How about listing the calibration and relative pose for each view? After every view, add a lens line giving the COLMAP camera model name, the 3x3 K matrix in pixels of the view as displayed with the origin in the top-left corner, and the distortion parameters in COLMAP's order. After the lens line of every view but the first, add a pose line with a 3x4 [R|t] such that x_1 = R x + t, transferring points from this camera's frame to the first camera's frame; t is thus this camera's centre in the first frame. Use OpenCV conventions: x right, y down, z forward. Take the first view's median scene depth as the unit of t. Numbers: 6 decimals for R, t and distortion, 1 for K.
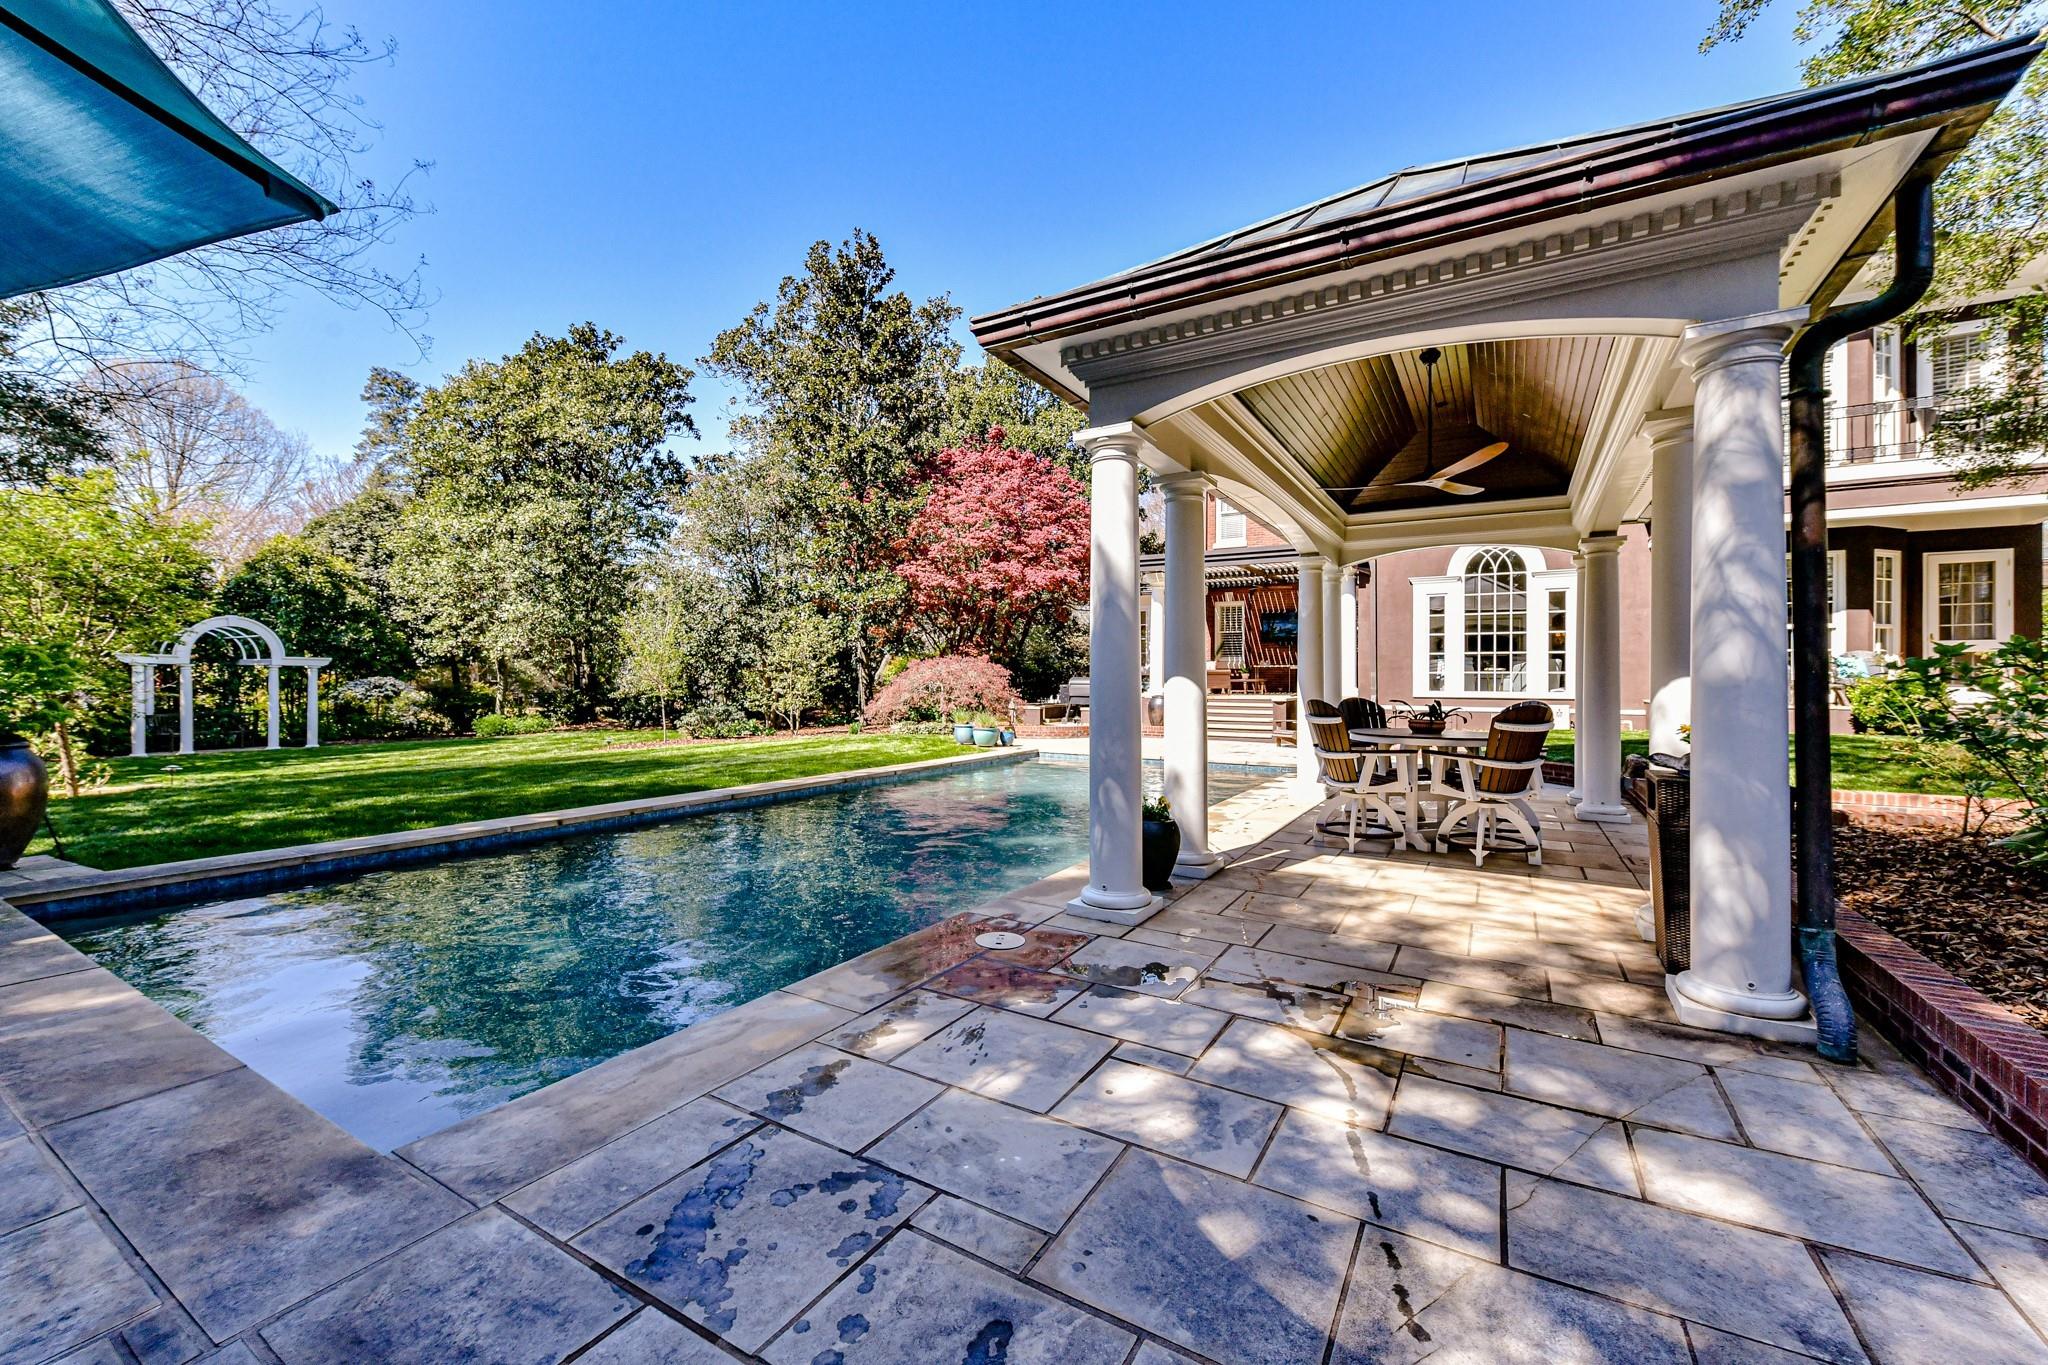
lens RADIAL K [[821.9, 0, 1017.4], [0, 821.9, 679.8], [0, 0, 1]] dist [0.009427, -0.001225]
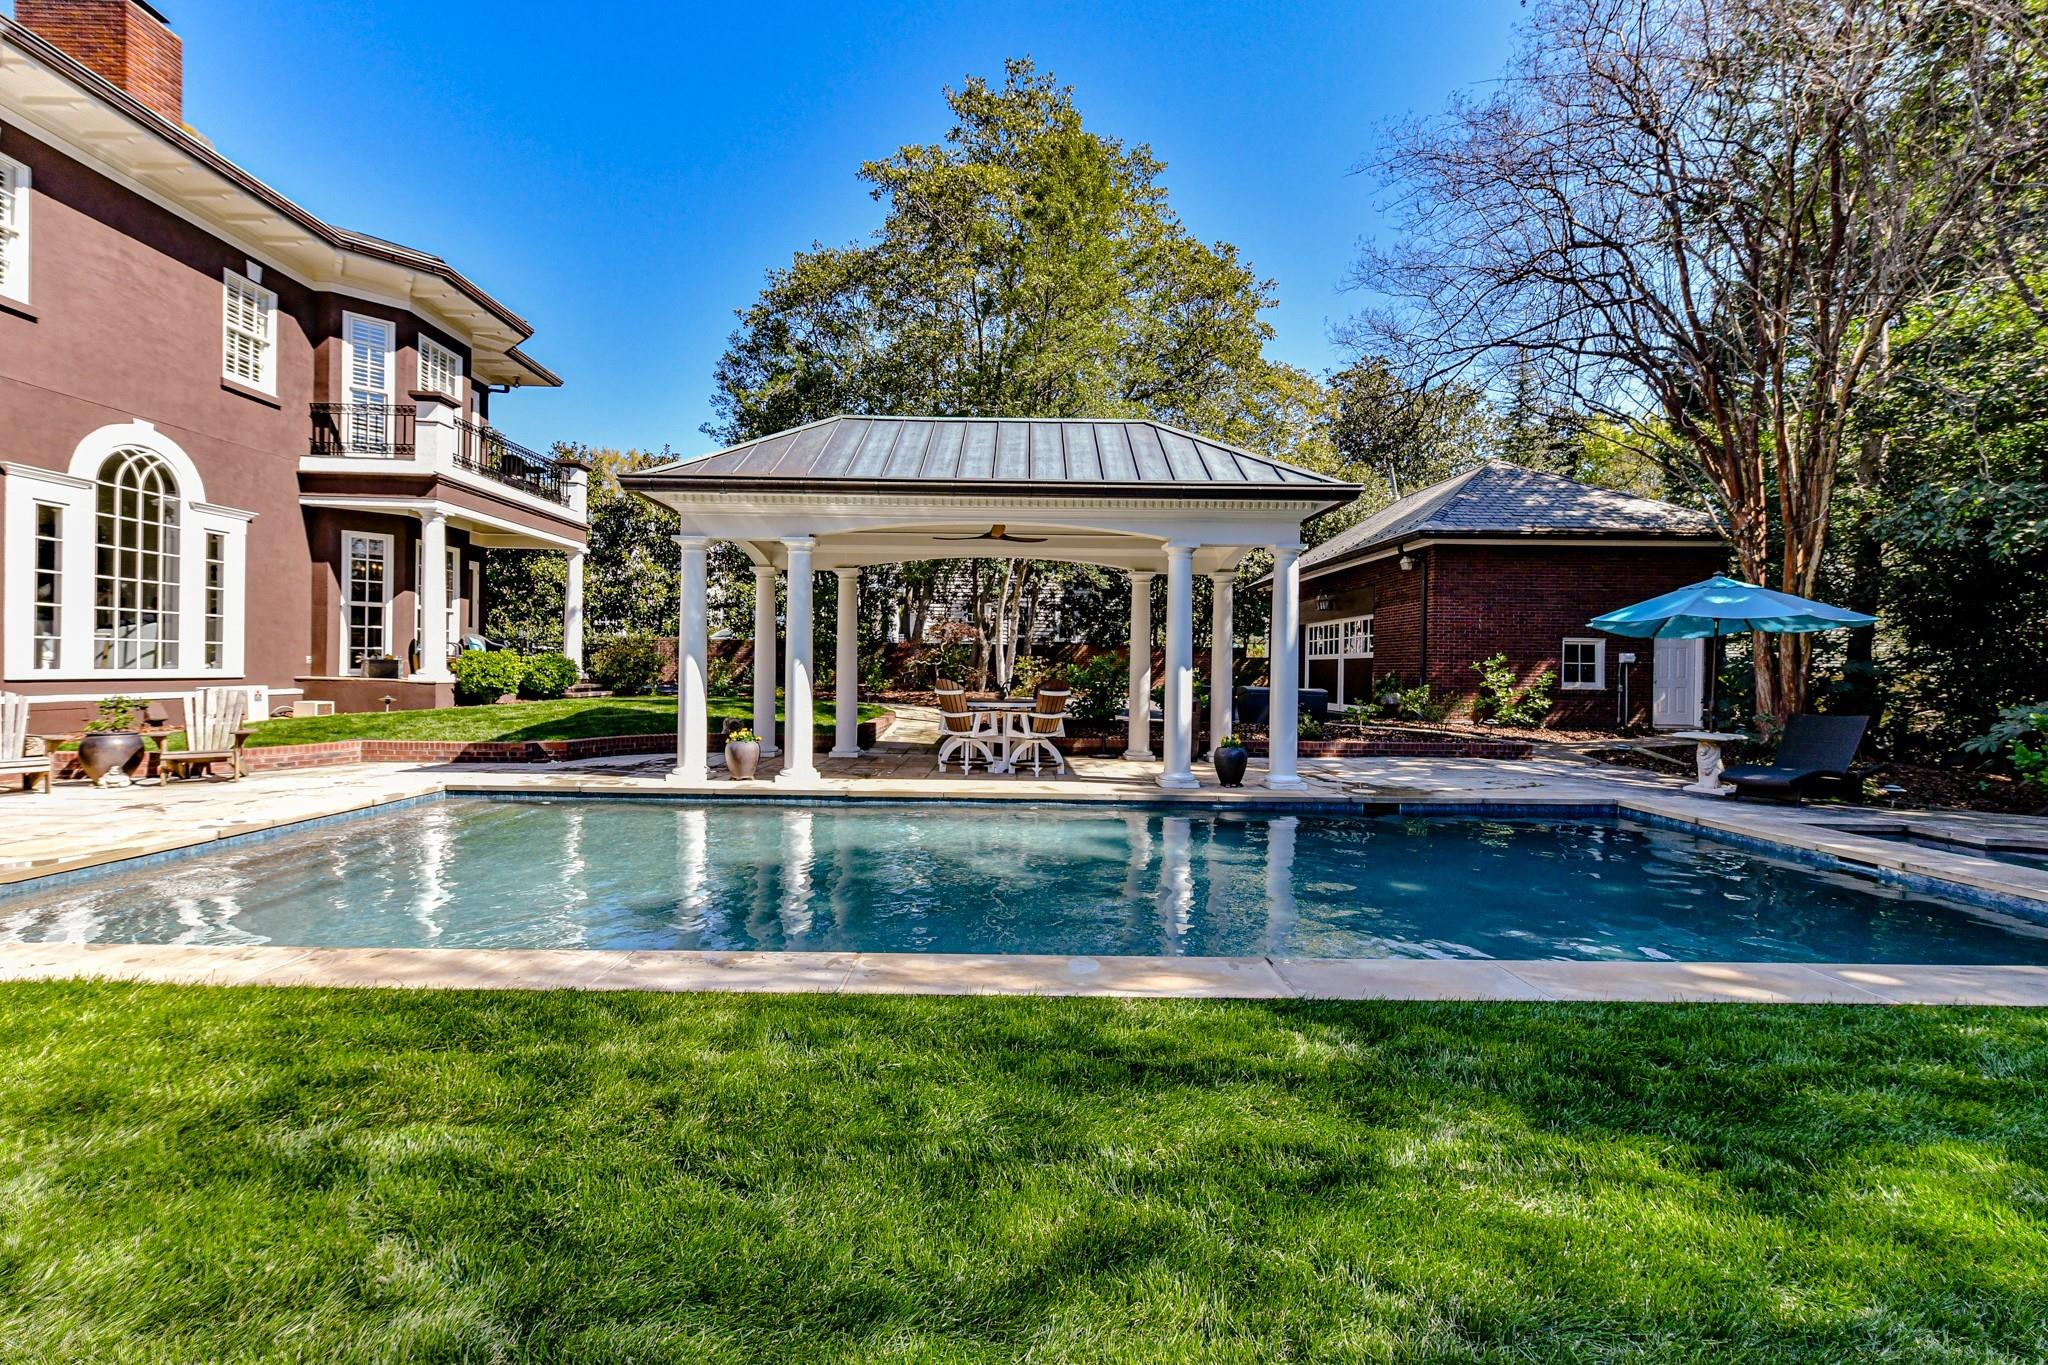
lens RADIAL K [[821.9, 0, 1016.3], [0, 821.9, 672.6], [0, 0, 1]] dist [0.009427, -0.001225]
pose [[-0.517010, -0.014012, 0.855865, -0.348694], [-0.018458, 0.999816, 0.005218, 0.001002], [-0.855780, -0.013100, -0.517174, 0.727016]]
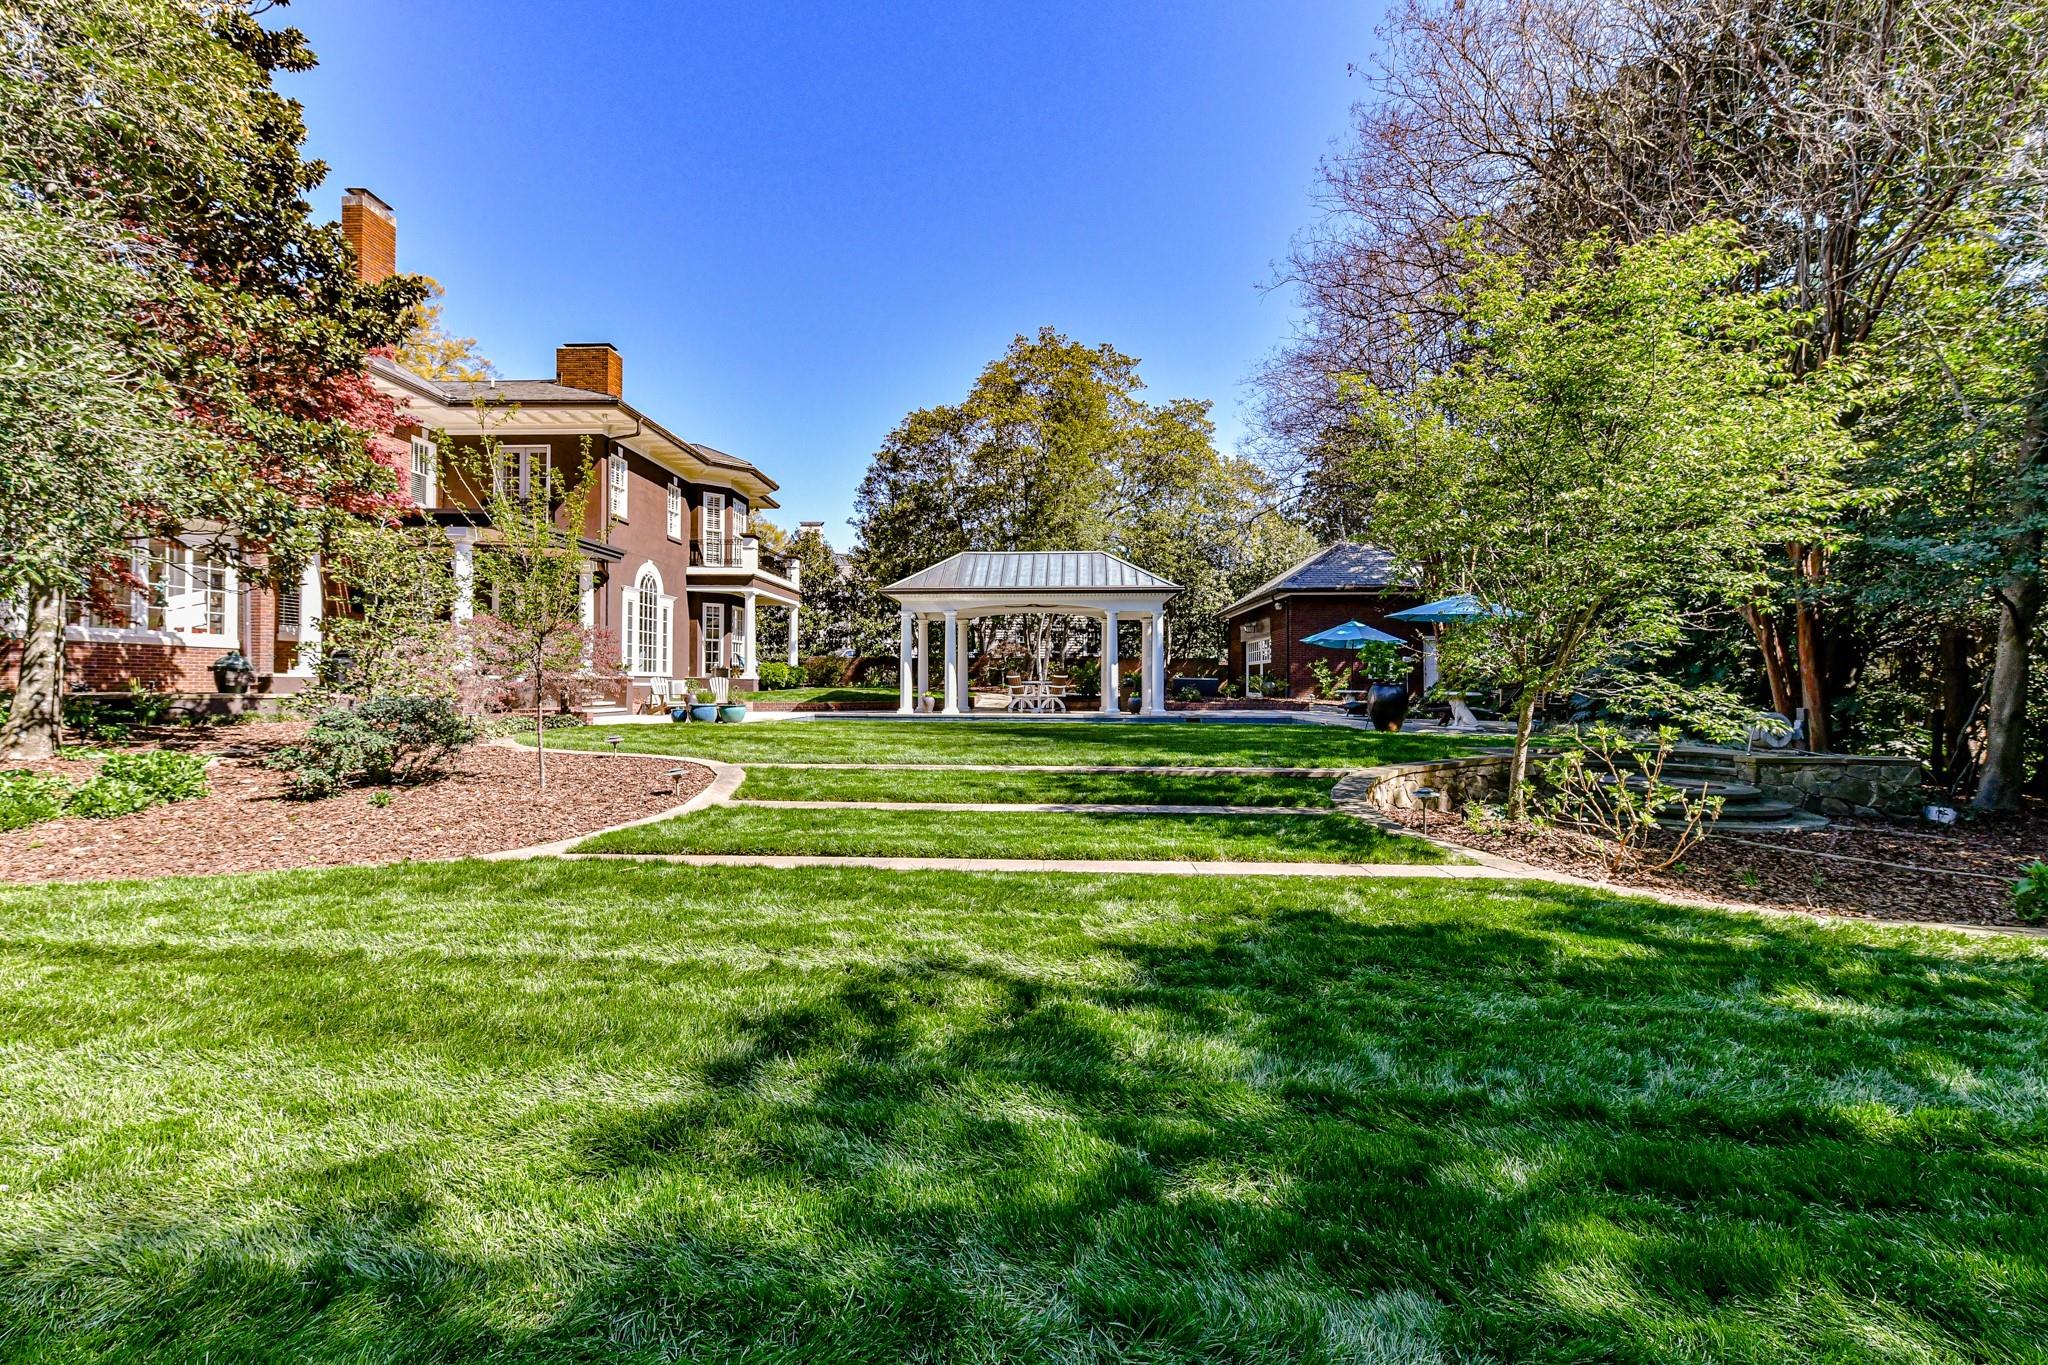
lens RADIAL K [[821.9, 0, 1030.1], [0, 821.9, 677.5], [0, 0, 1]] dist [0.009427, -0.001225]
pose [[-0.477887, 0.004323, 0.878411, -1.013778], [-0.006153, 0.999947, -0.008269, 0.031422], [-0.878400, -0.009356, -0.477835, 1.082796]]
